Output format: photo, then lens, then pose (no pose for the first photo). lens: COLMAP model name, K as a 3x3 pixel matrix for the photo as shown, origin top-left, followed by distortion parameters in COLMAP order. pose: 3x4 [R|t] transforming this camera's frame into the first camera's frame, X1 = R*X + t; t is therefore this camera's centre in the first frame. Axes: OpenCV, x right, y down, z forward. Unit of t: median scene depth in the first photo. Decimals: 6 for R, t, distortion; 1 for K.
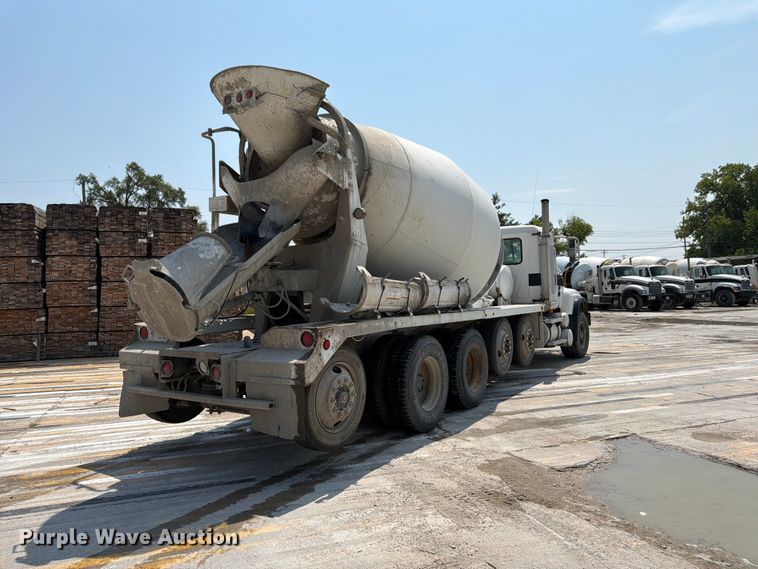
lens RADIAL K [[554.0, 0, 379.0], [0, 554.0, 284.5], [0, 0, 1]] dist [-0.000902, -0.003537]
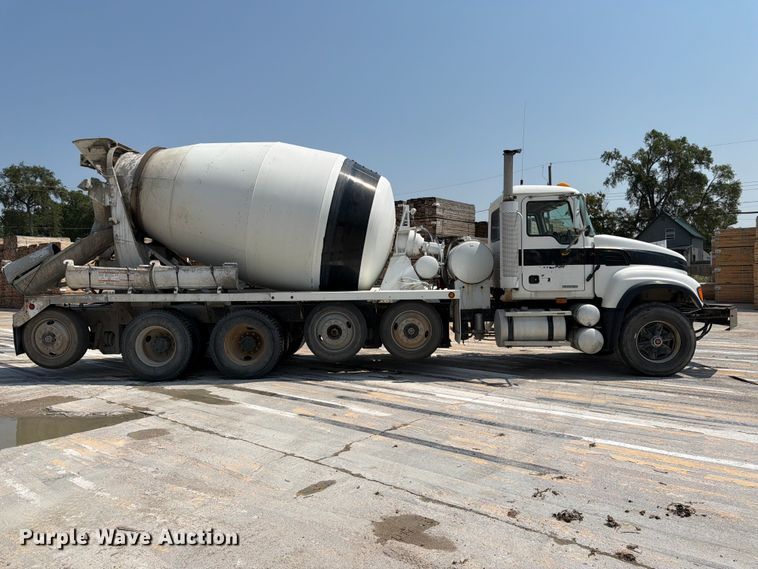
lens RADIAL K [[554.0, 0, 379.0], [0, 554.0, 284.5], [0, 0, 1]] dist [-0.000902, -0.003537]
pose [[0.510950, 0.030304, -0.859076, 0.593886], [0.016479, 0.998849, 0.045035, -0.006359], [0.859453, -0.037168, 0.509862, 0.321210]]
